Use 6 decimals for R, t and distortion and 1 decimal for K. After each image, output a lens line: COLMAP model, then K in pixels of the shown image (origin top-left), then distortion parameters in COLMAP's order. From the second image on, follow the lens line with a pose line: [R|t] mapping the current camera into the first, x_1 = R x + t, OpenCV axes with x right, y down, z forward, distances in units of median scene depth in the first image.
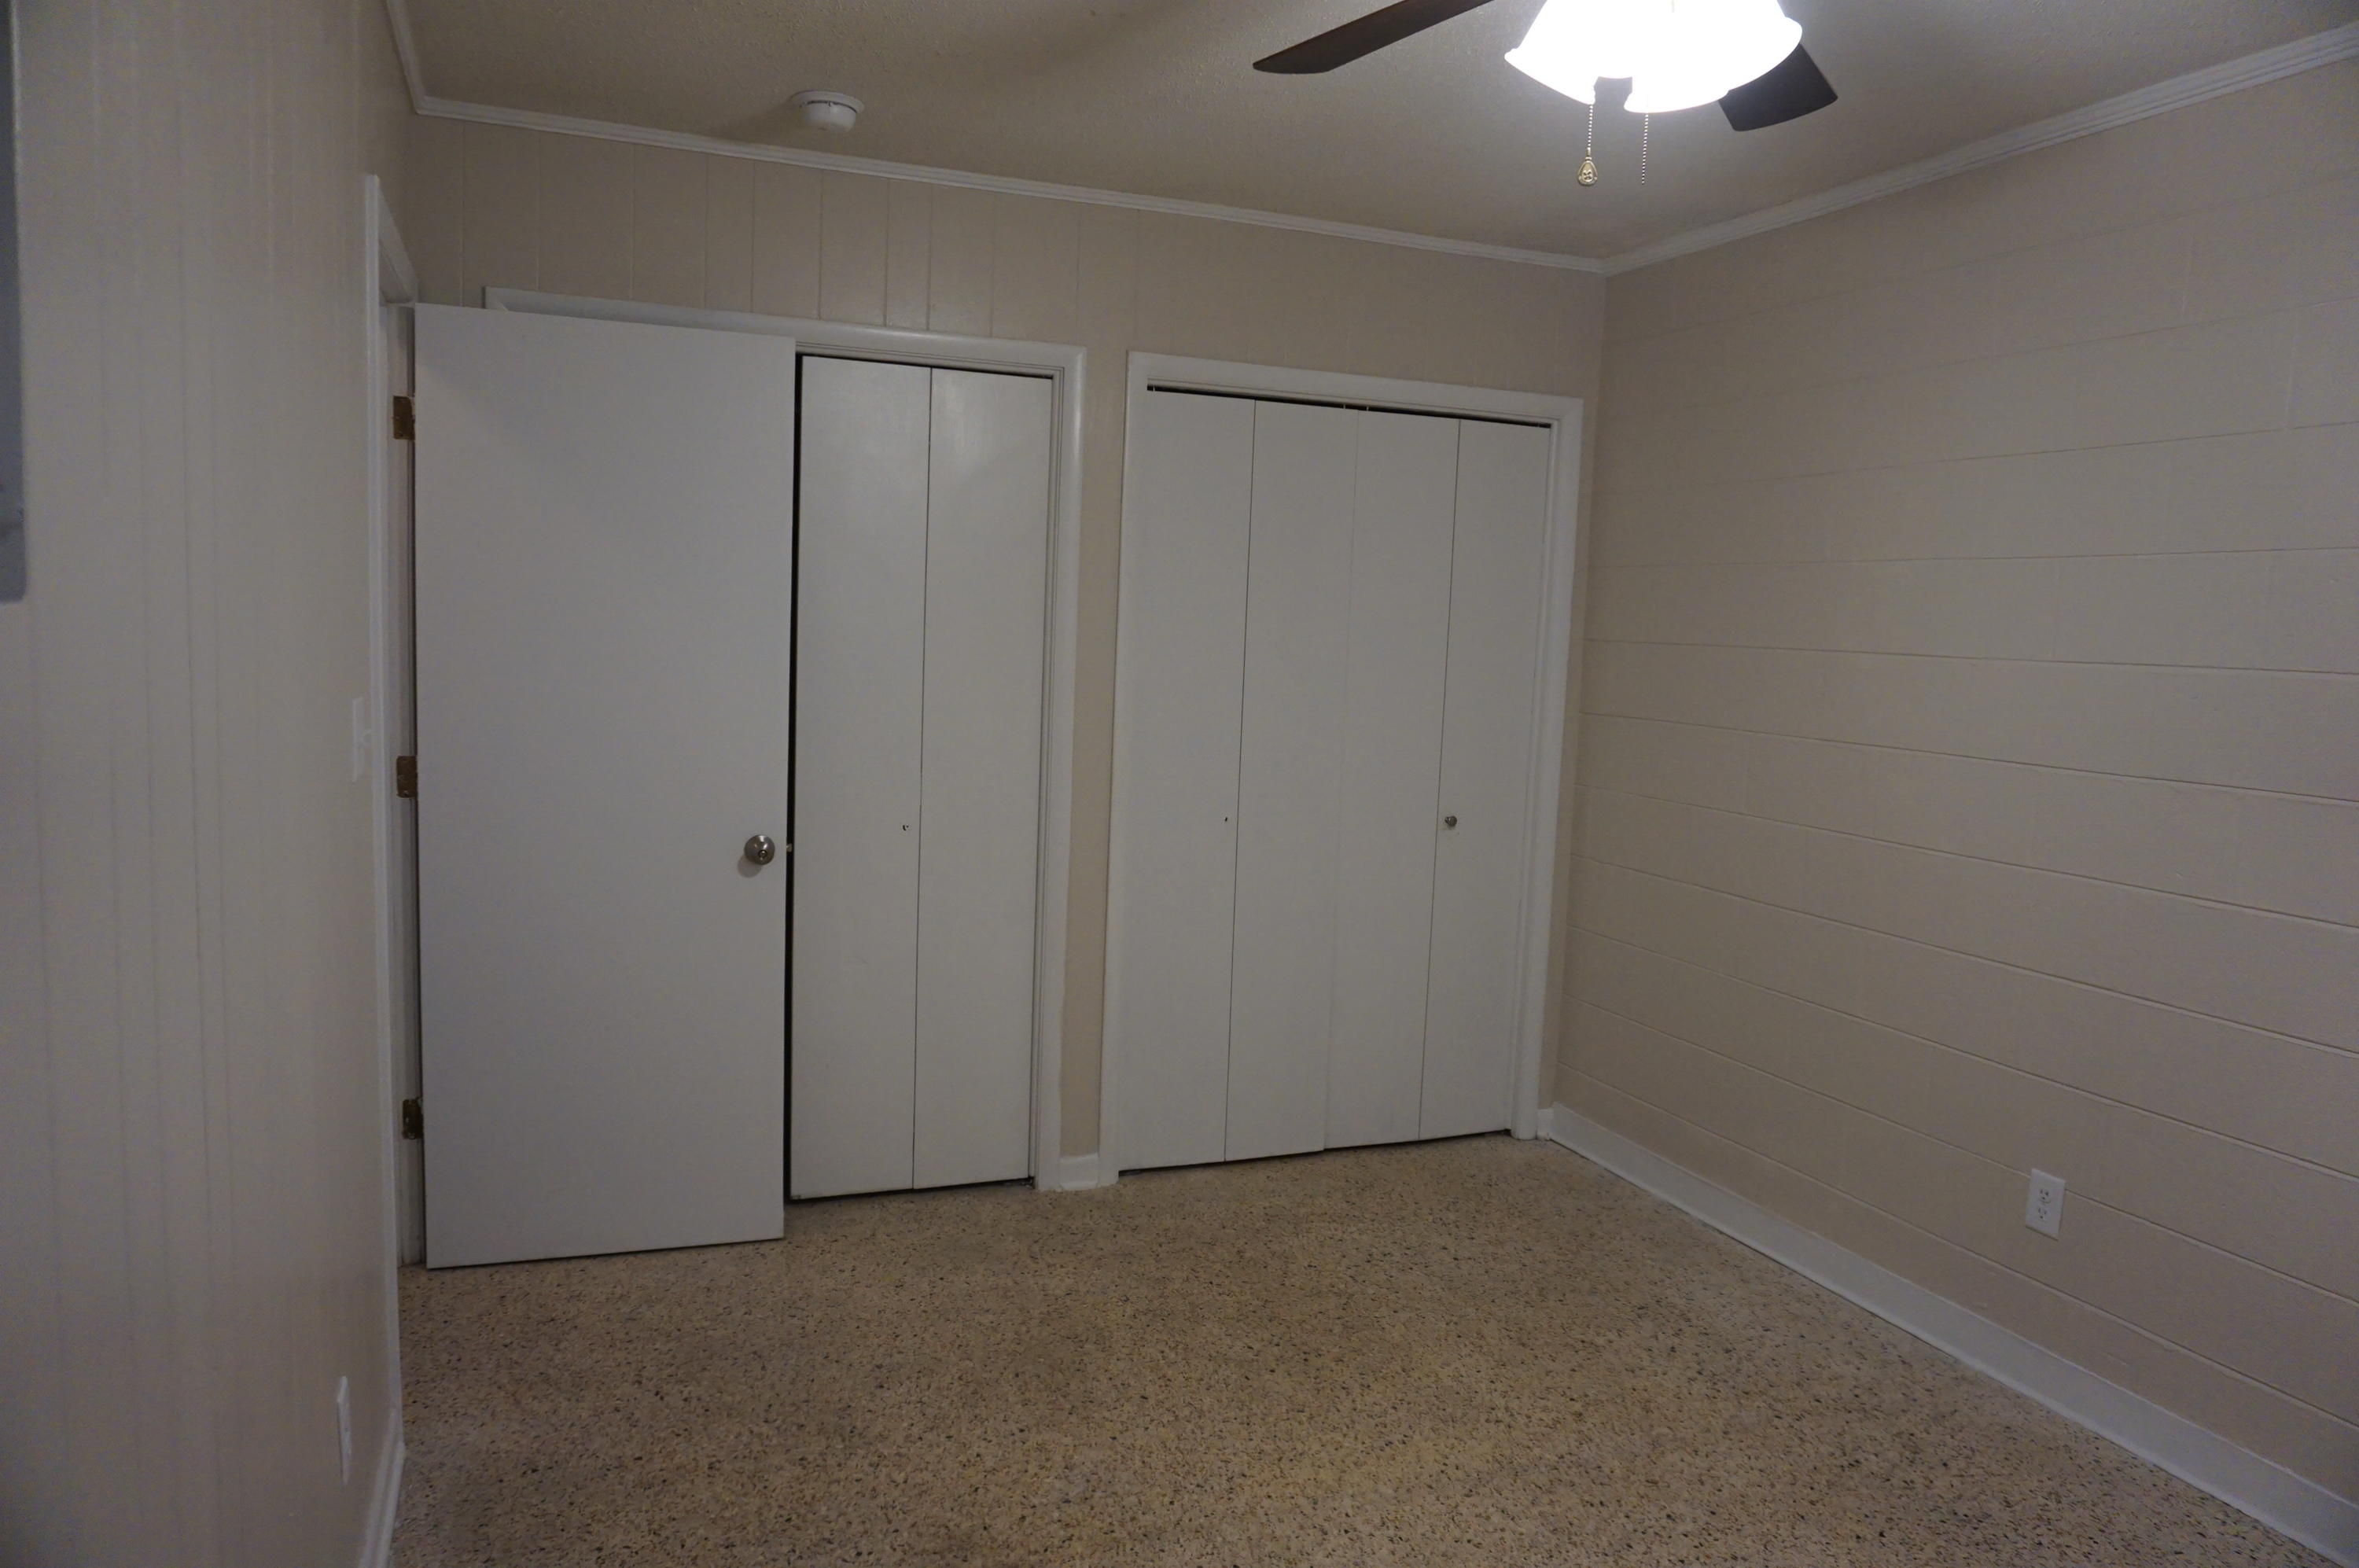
lens RADIAL K [[1579.4, 0, 1170.6], [0, 1579.4, 793.7], [0, 0, 1]] dist [-0.052497, 0.038542]
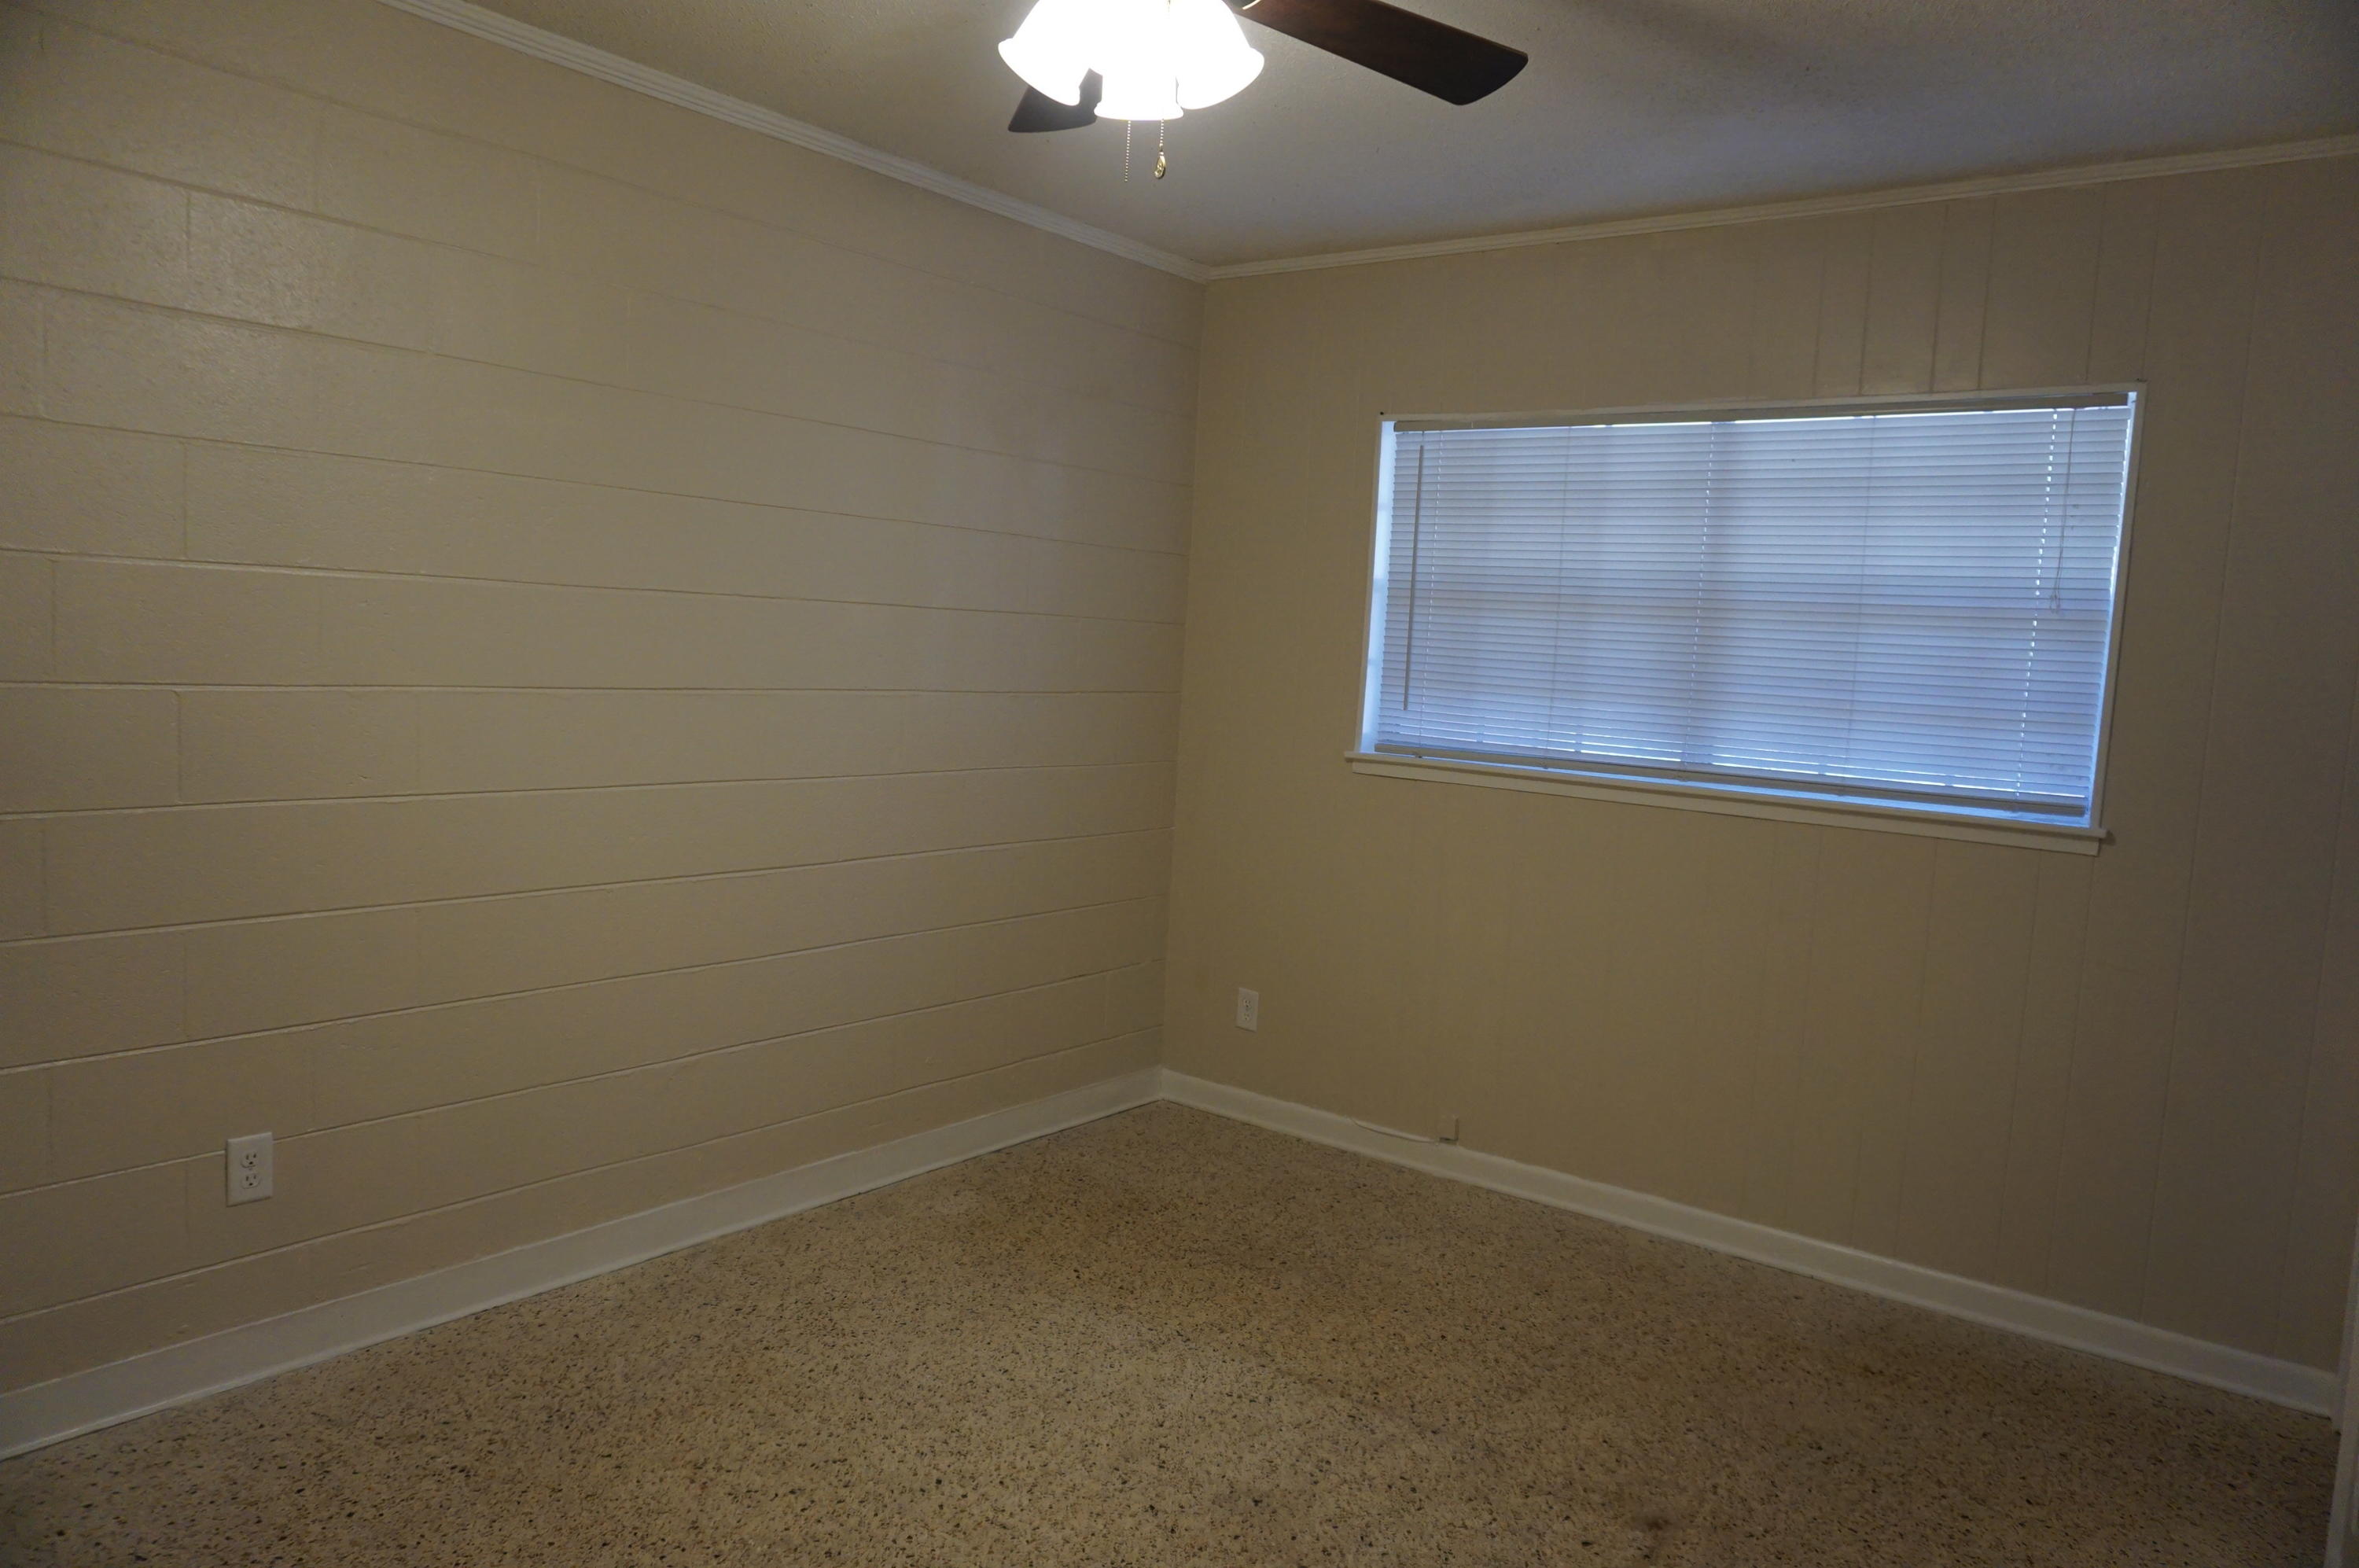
lens RADIAL K [[1579.4, 0, 1170.6], [0, 1579.4, 793.7], [0, 0, 1]] dist [-0.052497, 0.038542]
pose [[-0.504017, -0.144914, 0.851450, -0.500697], [0.022565, 0.983278, 0.180709, -0.116365], [-0.863399, 0.110293, -0.492319, 1.071121]]
